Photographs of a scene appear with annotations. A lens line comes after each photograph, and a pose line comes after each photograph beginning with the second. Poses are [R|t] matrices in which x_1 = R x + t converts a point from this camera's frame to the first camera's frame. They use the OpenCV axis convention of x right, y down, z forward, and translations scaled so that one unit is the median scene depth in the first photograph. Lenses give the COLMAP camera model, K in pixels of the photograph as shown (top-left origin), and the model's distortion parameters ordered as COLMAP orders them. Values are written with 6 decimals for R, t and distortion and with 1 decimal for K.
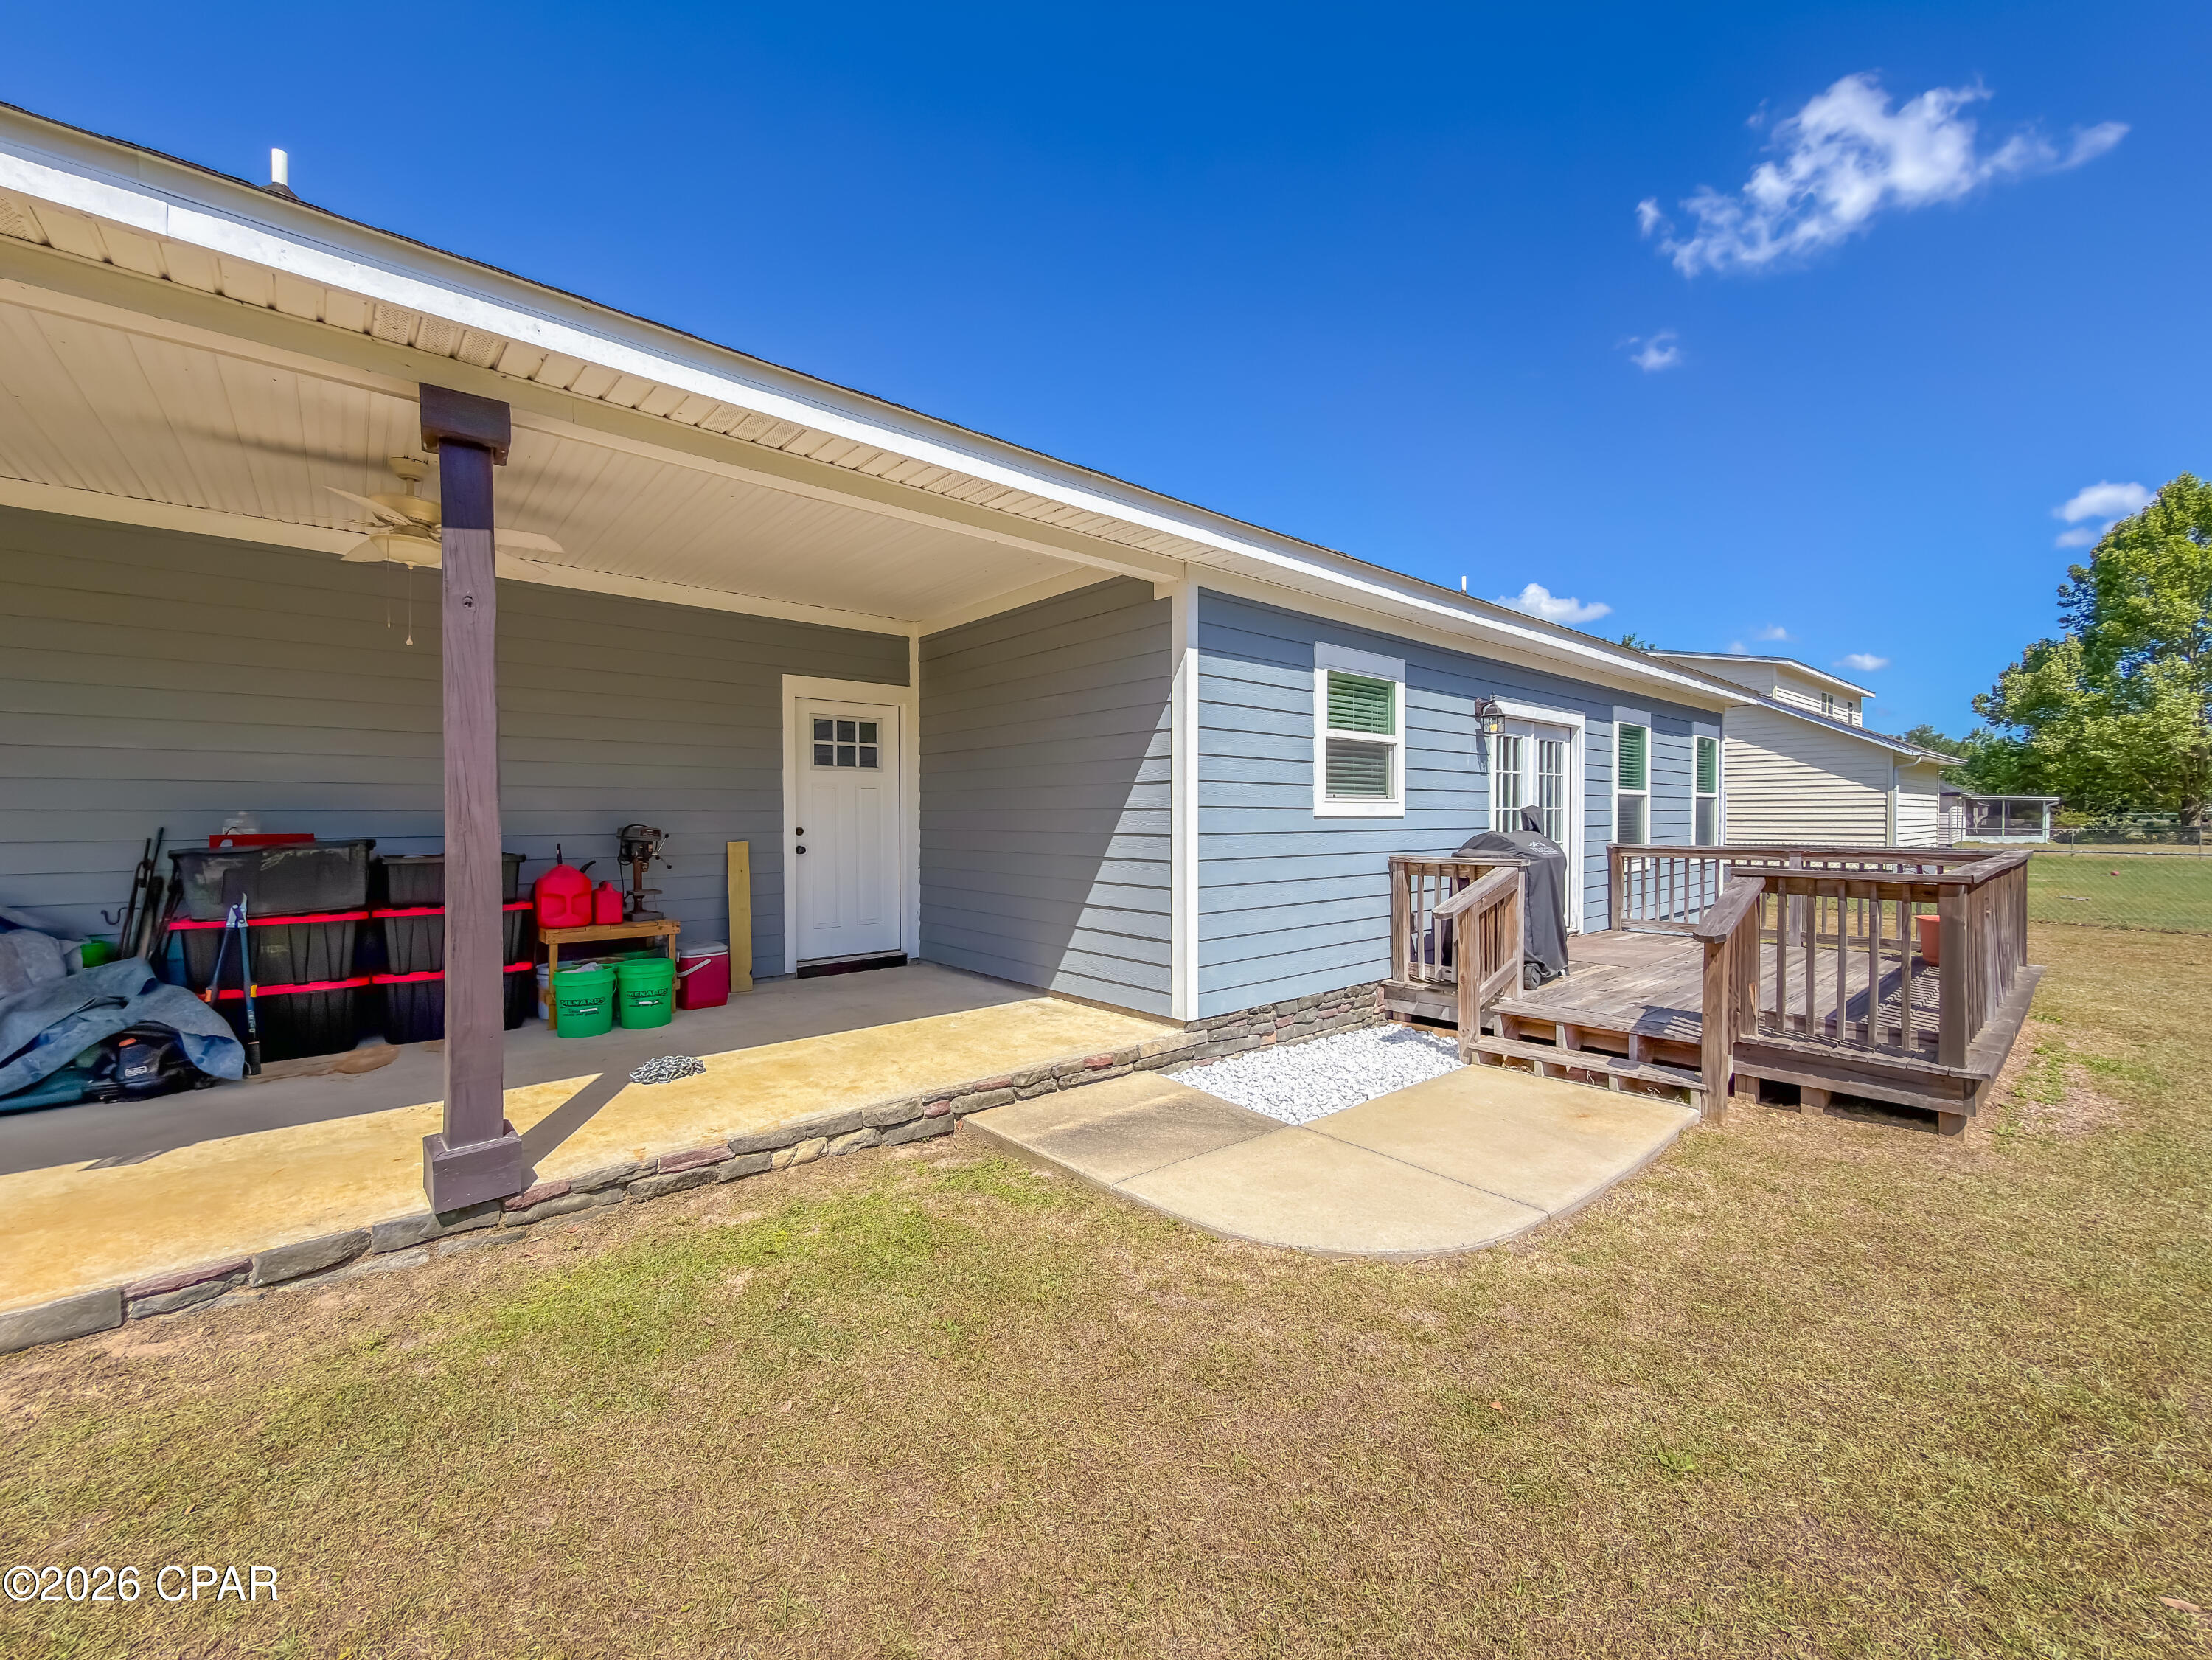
lens RADIAL K [[905.2, 0, 1106.0], [0, 905.2, 830.0], [0, 0, 1]] dist [-0.013053, 0.005835]
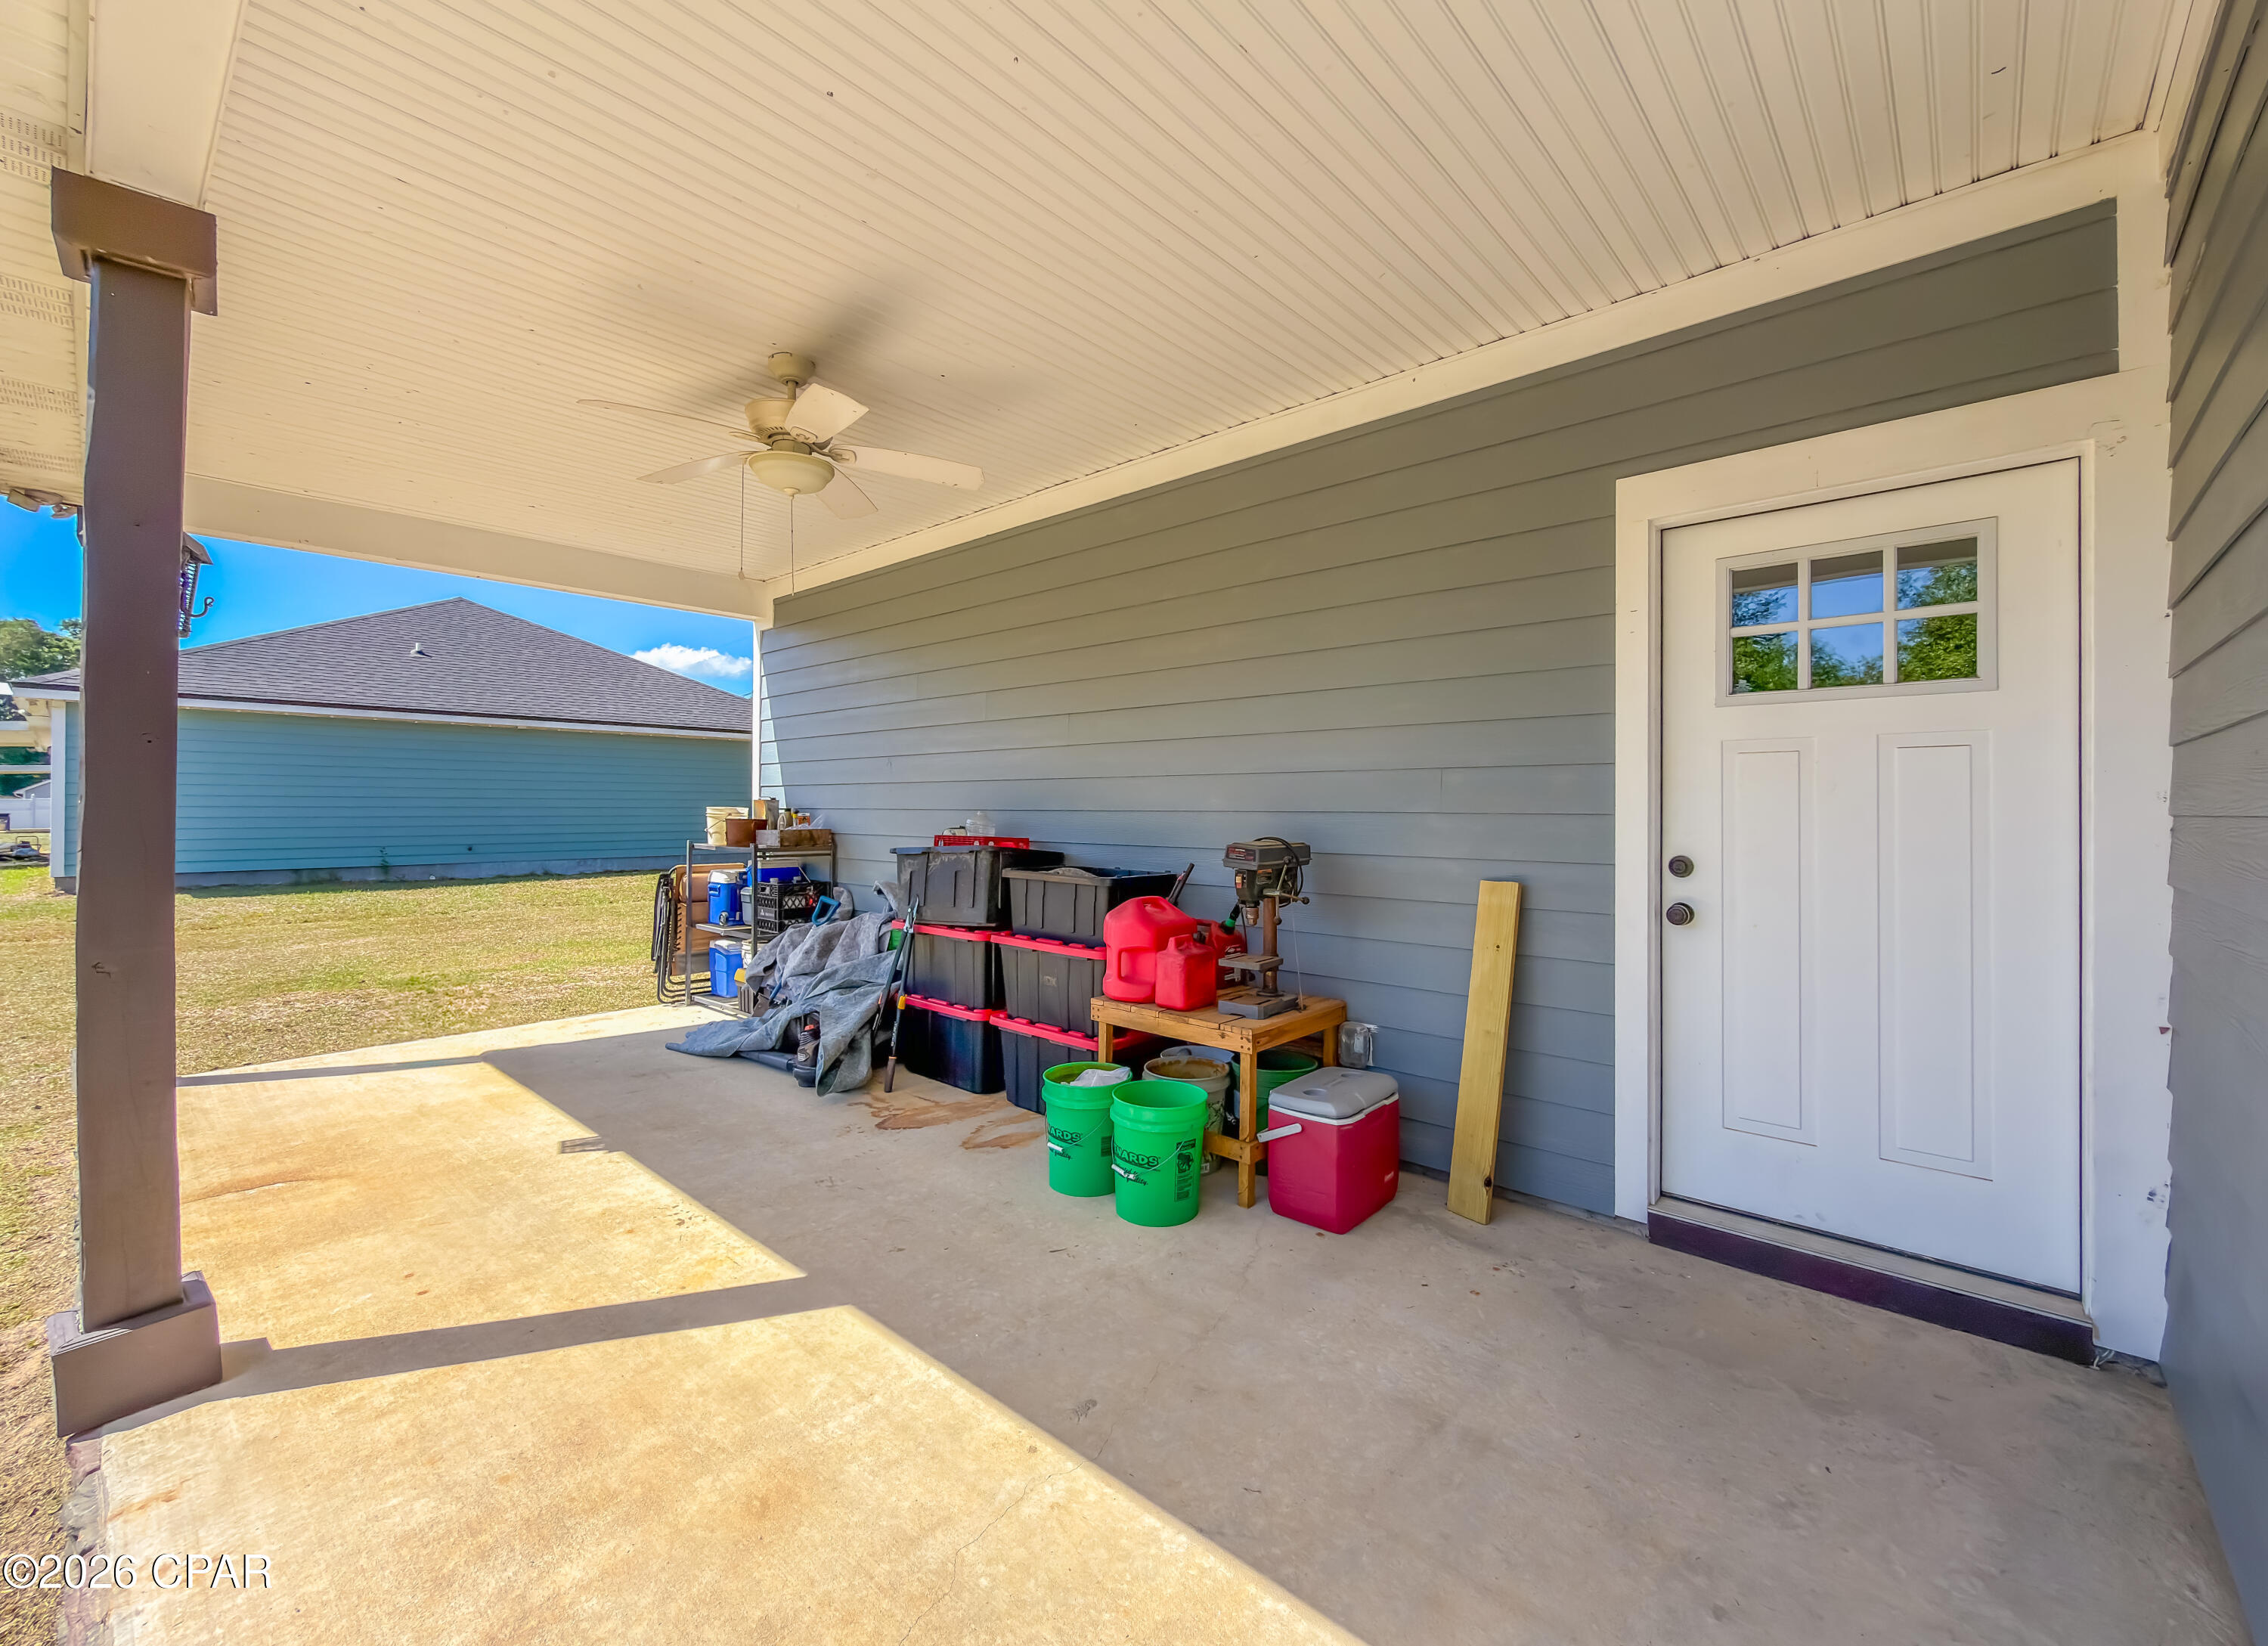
lens RADIAL K [[921.7, 0, 1176.0], [0, 921.7, 806.1], [0, 0, 1]] dist [0.001241, 0.000257]
pose [[0.127449, -0.001816, -0.991843, 0.032220], [-0.021692, 0.999754, -0.004618, -0.019340], [0.991608, 0.022103, 0.127378, 0.776632]]
